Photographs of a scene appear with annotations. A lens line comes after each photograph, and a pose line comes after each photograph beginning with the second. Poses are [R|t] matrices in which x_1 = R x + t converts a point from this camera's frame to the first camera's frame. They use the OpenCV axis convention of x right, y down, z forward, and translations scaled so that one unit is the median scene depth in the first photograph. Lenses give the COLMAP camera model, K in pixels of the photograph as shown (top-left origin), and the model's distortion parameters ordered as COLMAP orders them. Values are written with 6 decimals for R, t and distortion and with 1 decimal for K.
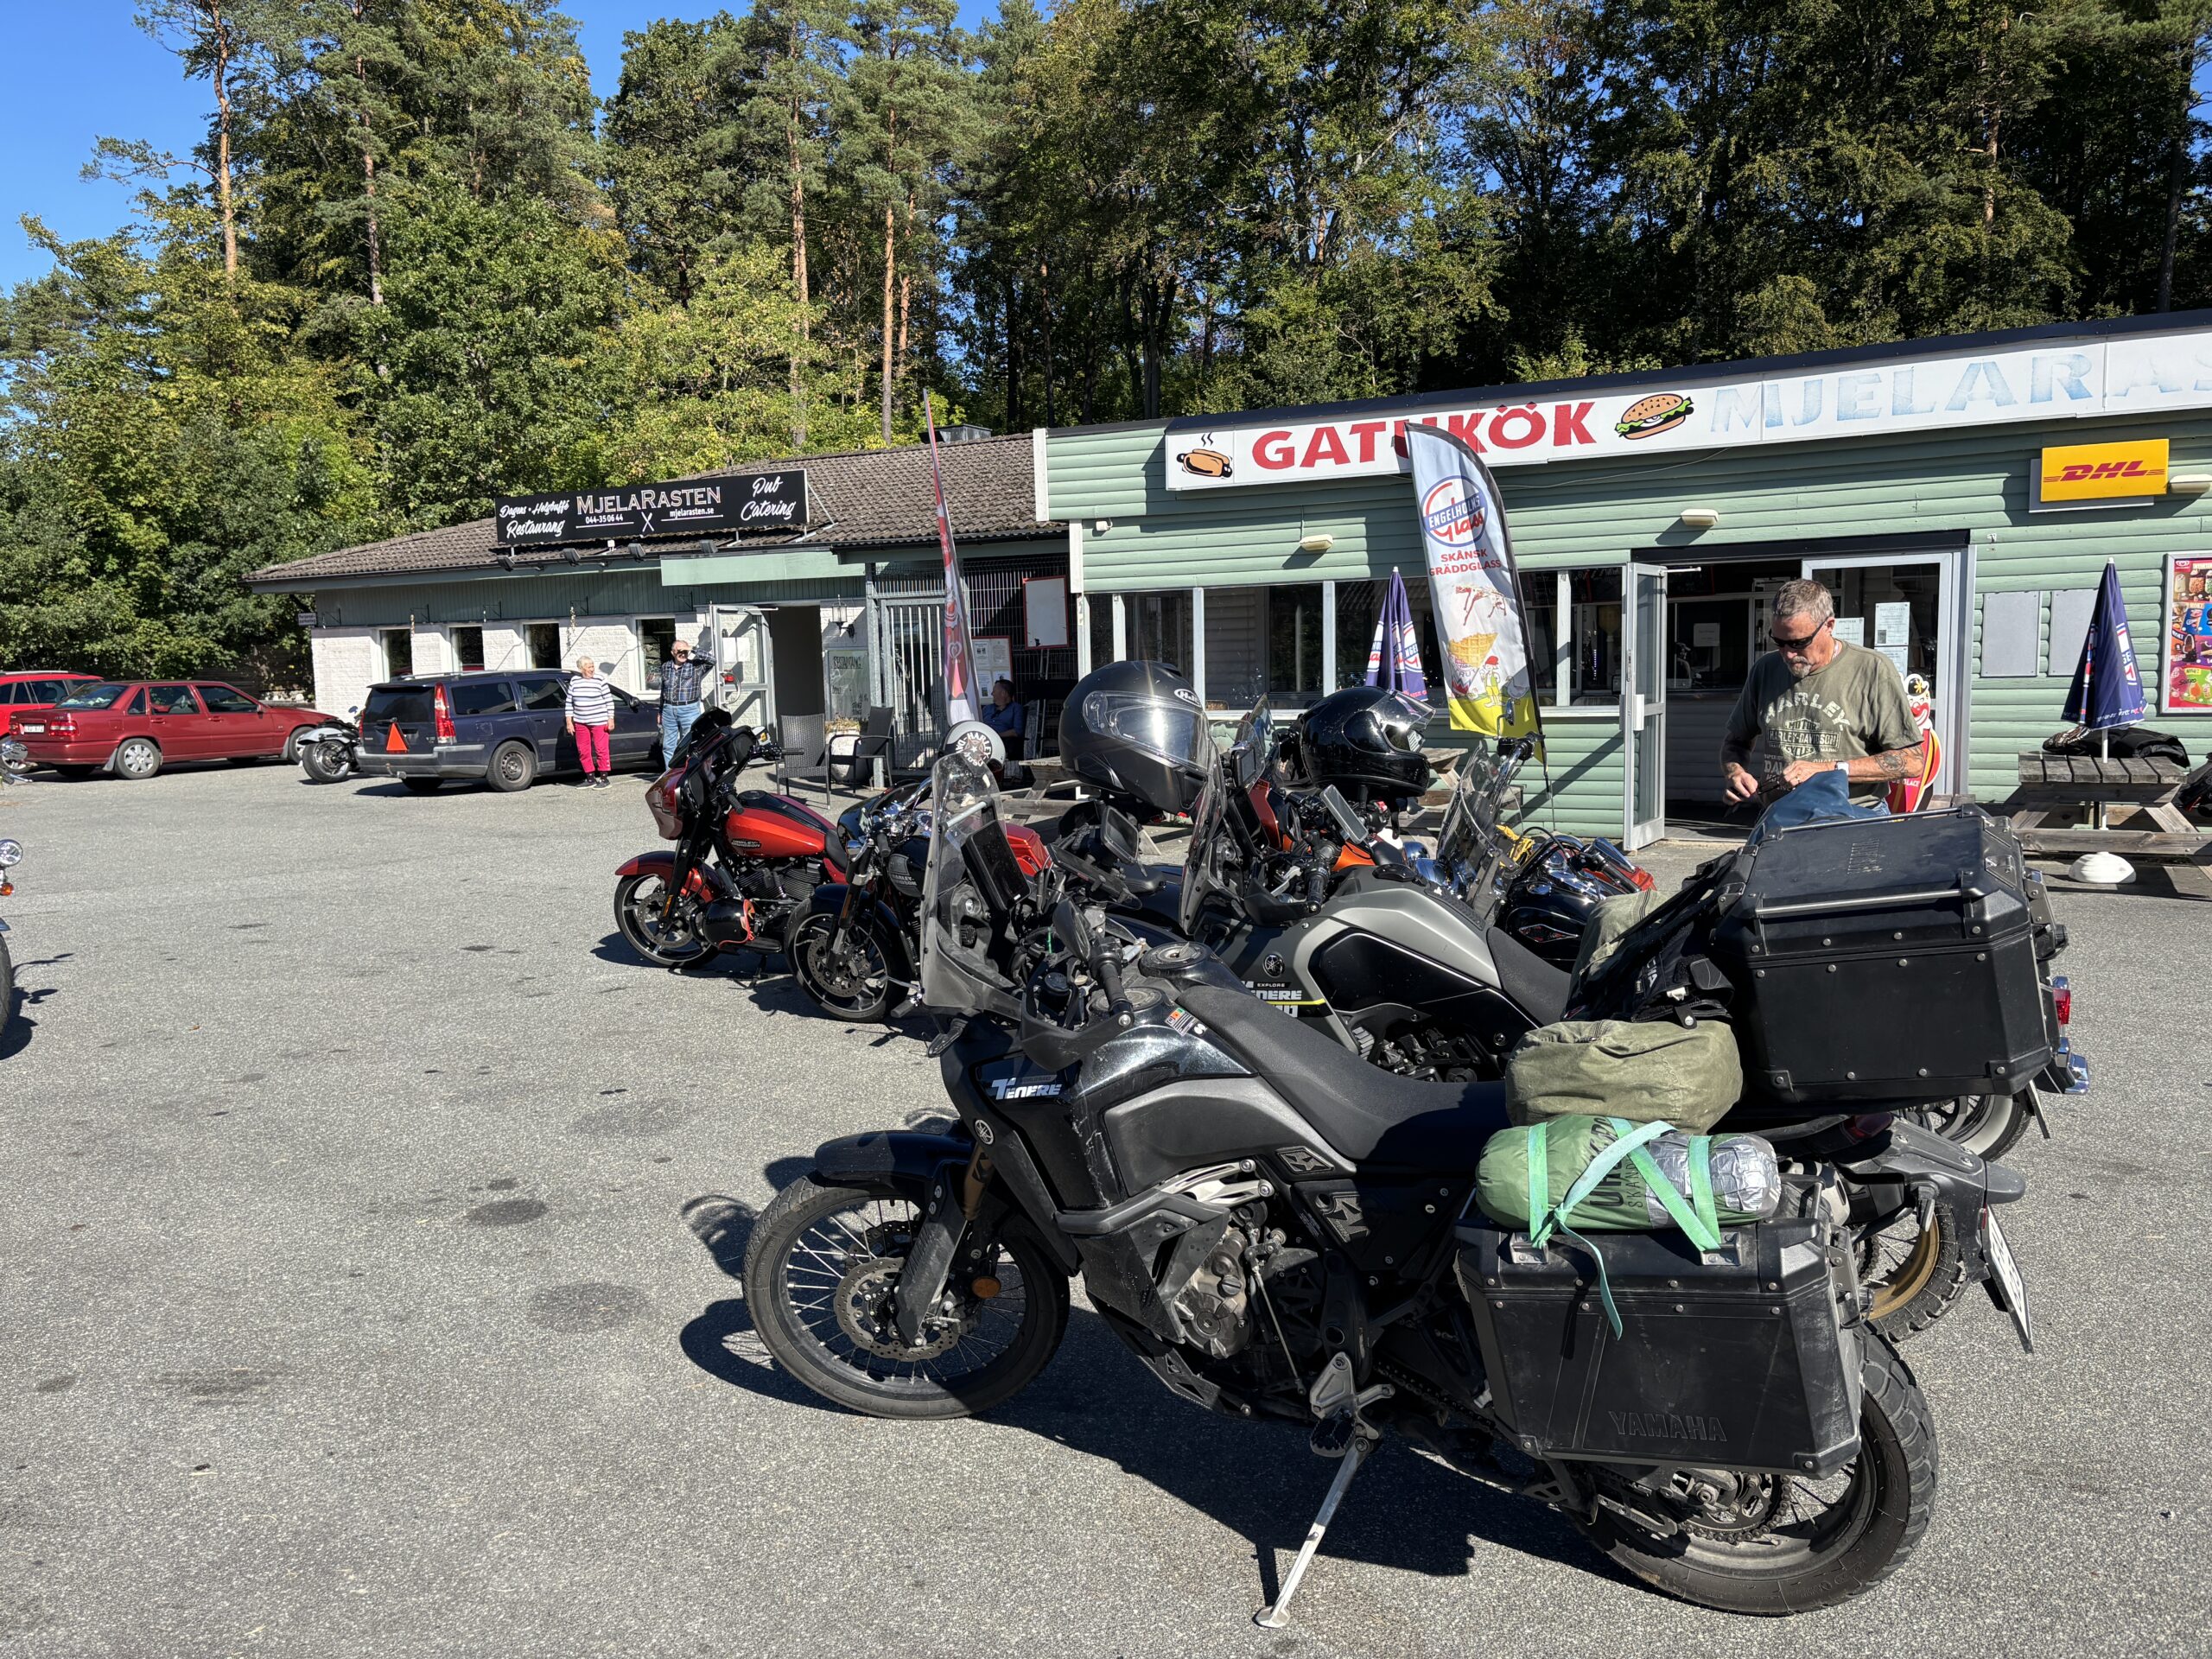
lens RADIAL K [[1696.2, 0, 1104.4], [0, 1696.2, 841.7], [0, 0, 1]] dist [0.111104, -0.042426]
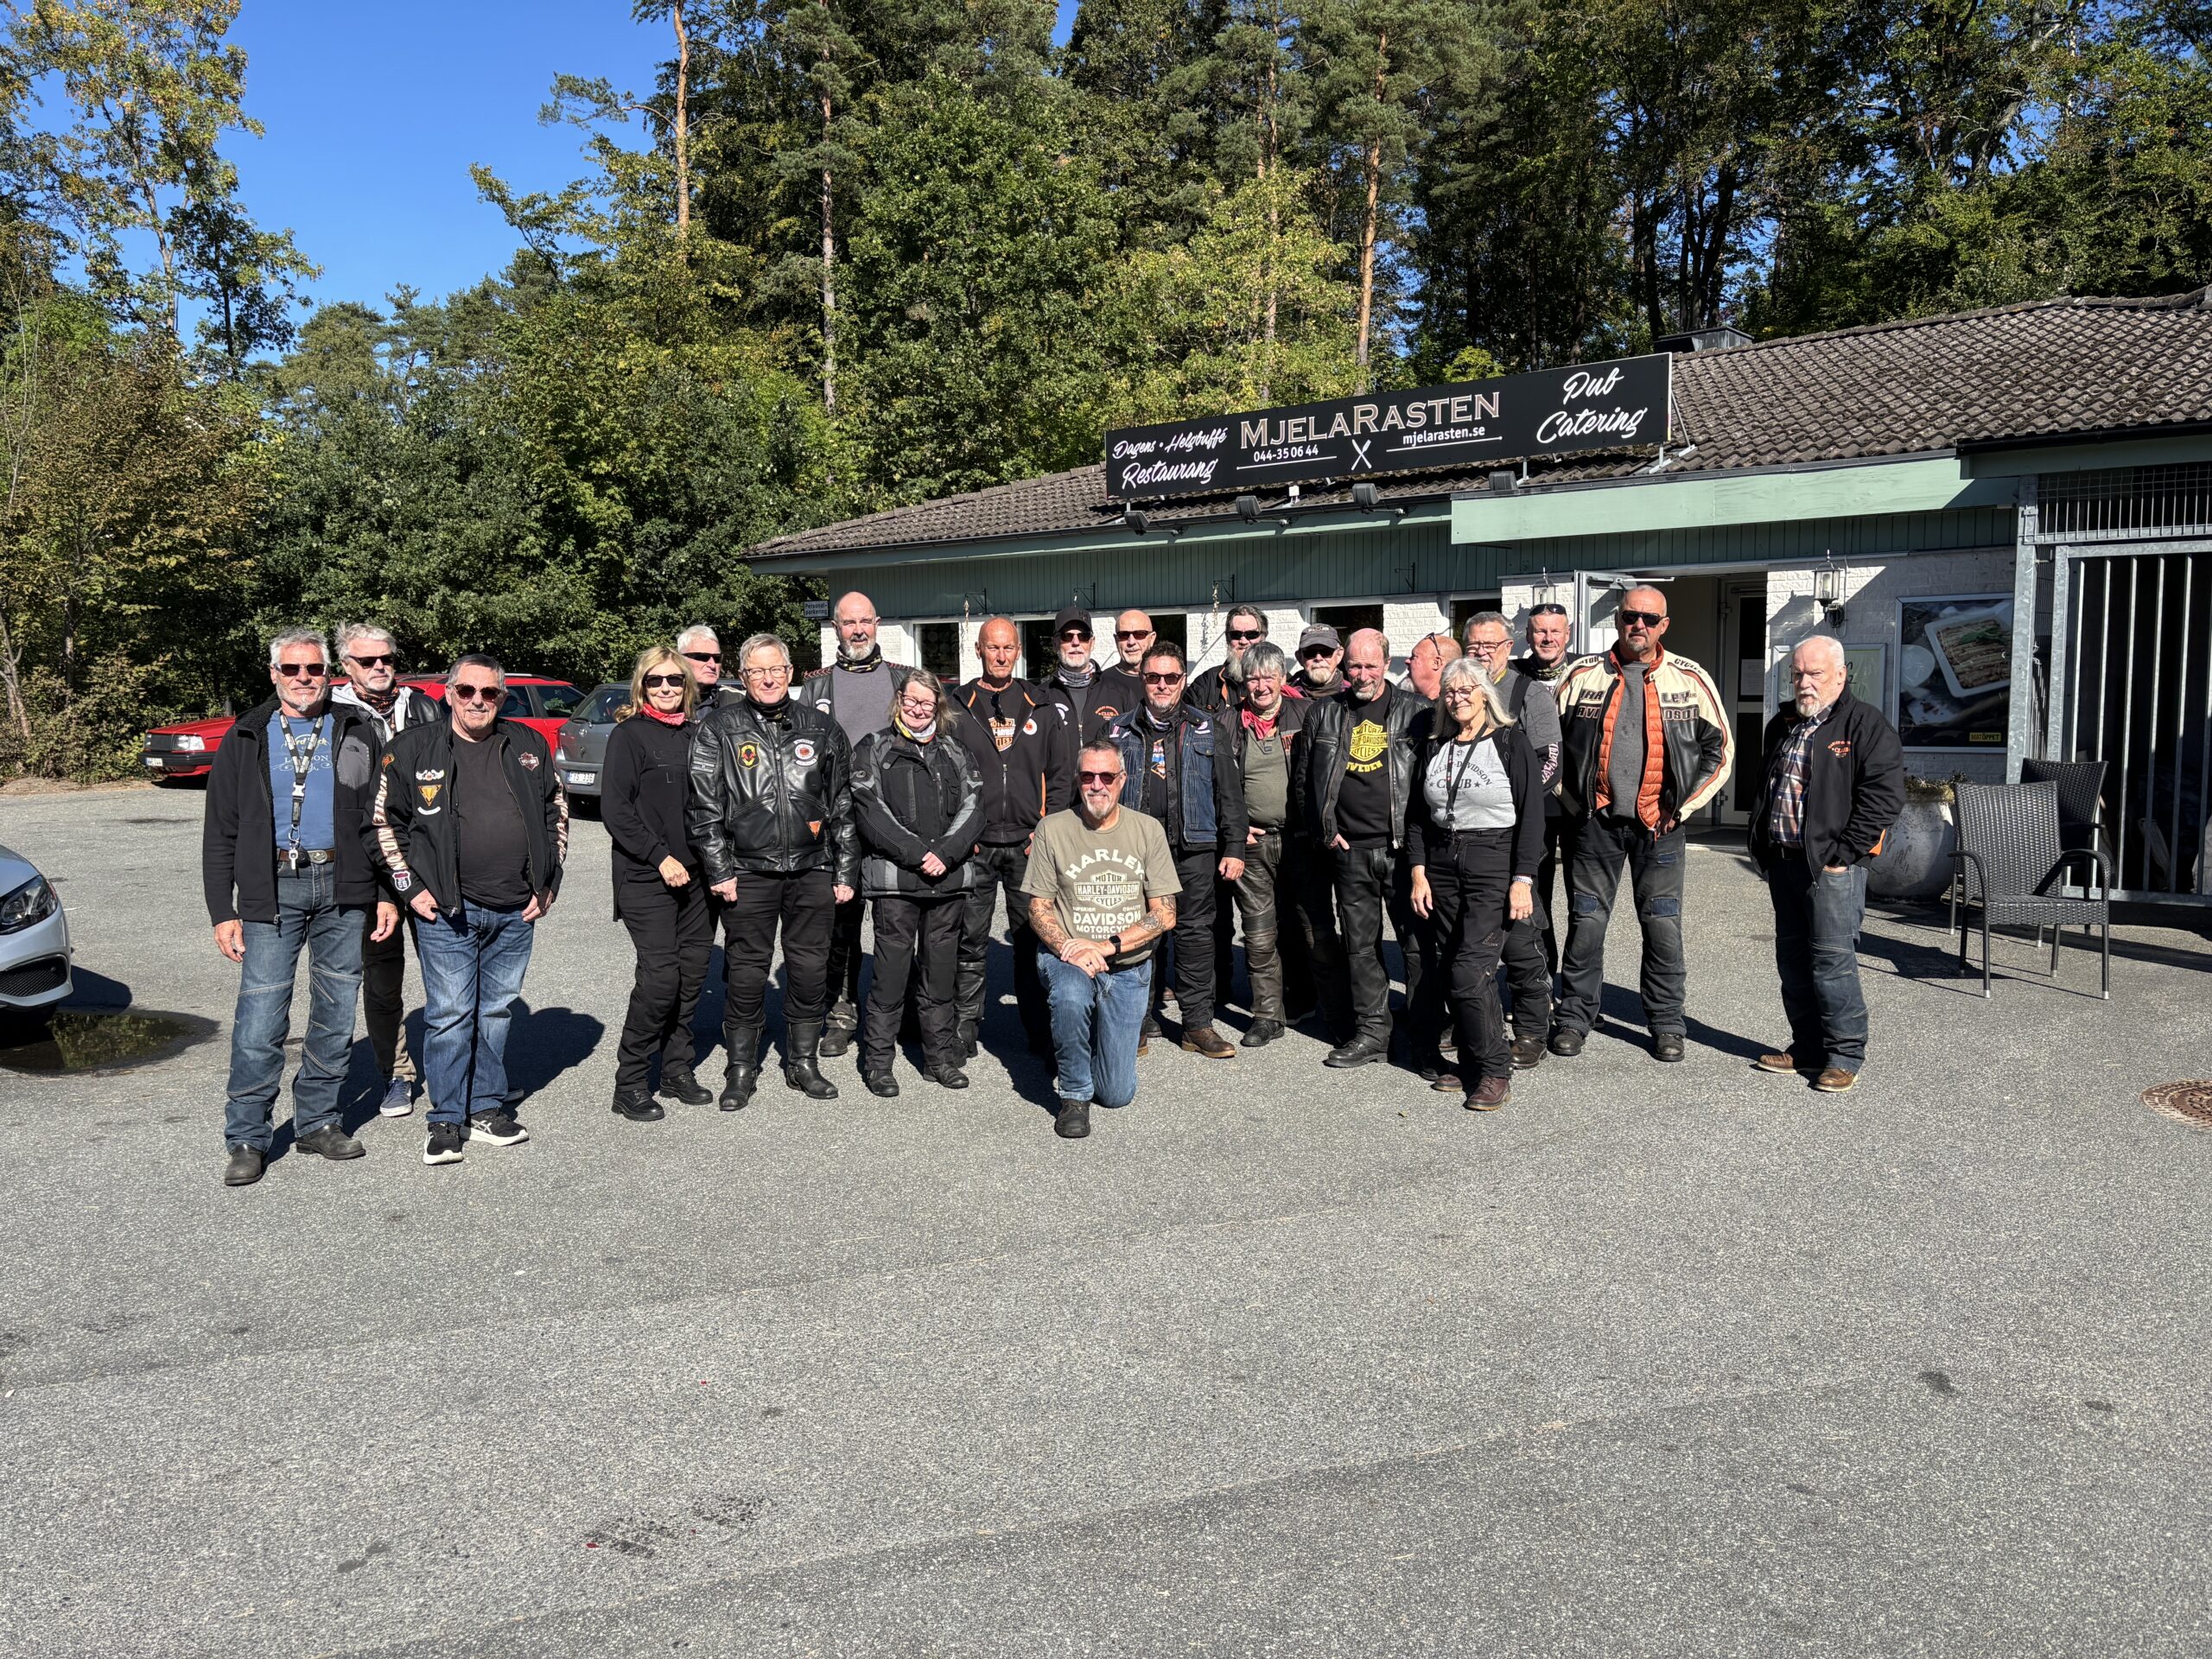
lens RADIAL K [[1671.0, 0, 1108.4], [0, 1671.0, 819.9], [0, 0, 1]] dist [0.104994, -0.002616]
pose [[0.985275, 0.033876, -0.167586, -0.181442], [-0.037319, 0.999151, -0.017438, -0.025728], [0.166853, 0.023435, 0.985703, 0.266751]]
